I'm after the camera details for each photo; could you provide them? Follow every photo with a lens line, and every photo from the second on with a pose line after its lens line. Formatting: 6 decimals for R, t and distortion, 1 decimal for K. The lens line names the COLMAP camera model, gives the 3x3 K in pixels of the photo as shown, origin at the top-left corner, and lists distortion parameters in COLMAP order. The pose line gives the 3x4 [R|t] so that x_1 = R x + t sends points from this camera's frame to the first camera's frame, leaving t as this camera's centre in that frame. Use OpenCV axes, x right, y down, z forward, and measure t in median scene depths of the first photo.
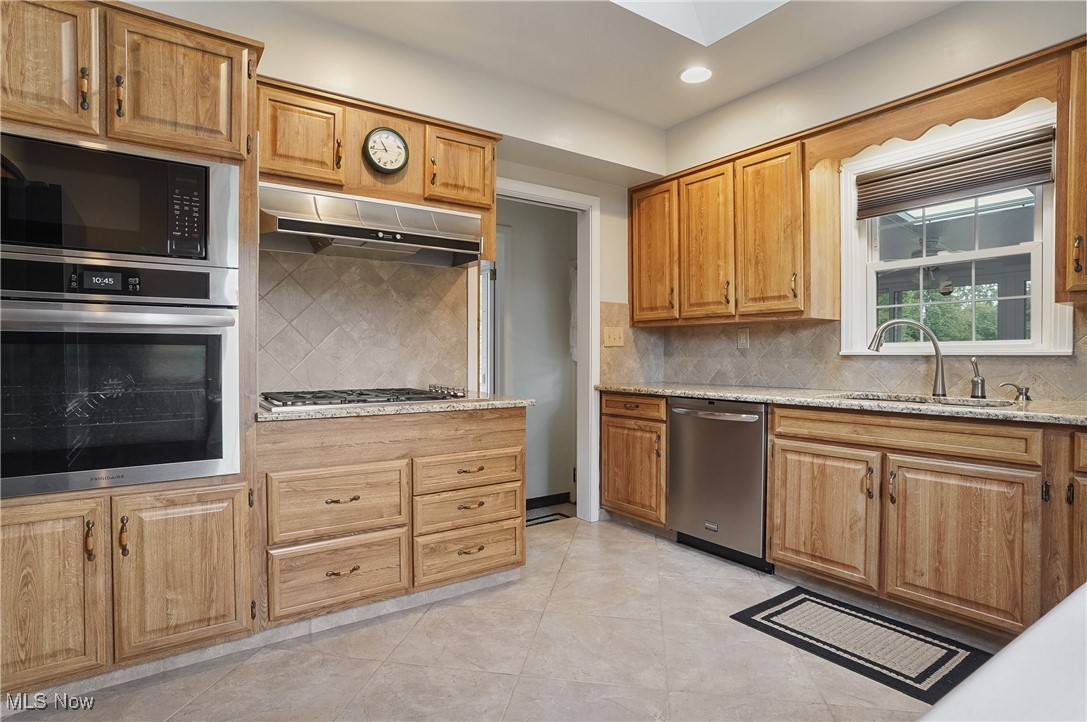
lens RADIAL K [[587.3, 0, 543.5], [0, 587.3, 361.0], [0, 0, 1]] dist [-0.002940, 0.030589]
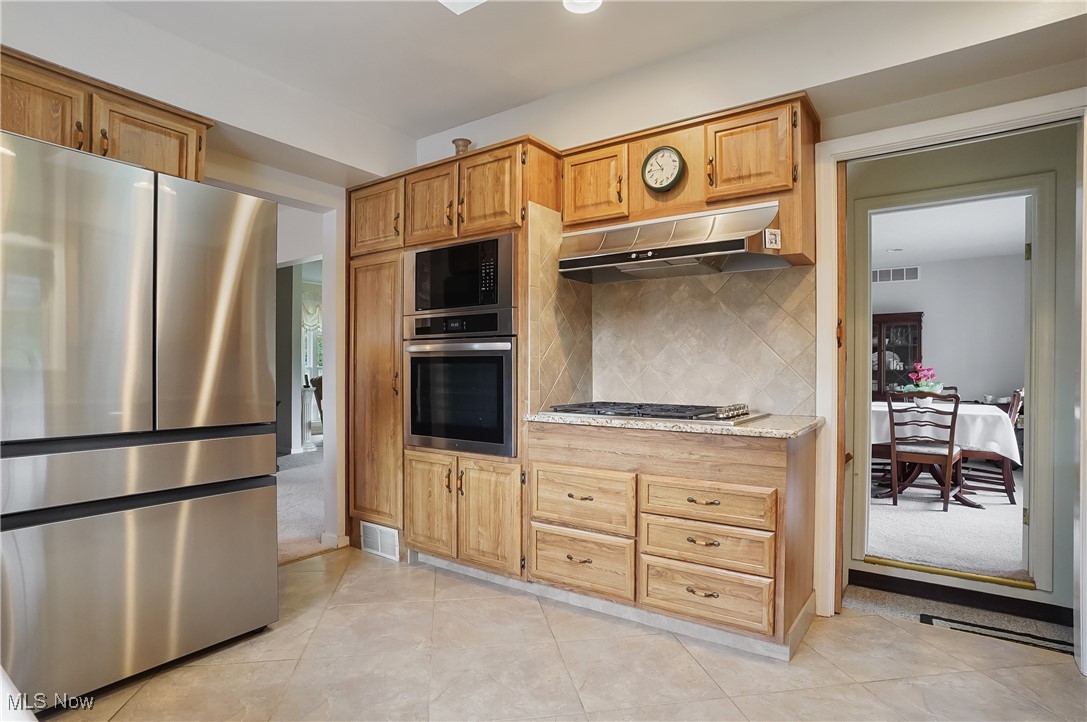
lens RADIAL K [[590.3, 0, 538.7], [0, 590.3, 371.8], [0, 0, 1]] dist [-0.000724, -0.000334]
pose [[0.351831, 0.004479, -0.936053, 0.659375], [-0.014006, 0.999902, -0.000479, -0.005770], [0.935959, 0.013279, 0.351859, 0.482177]]
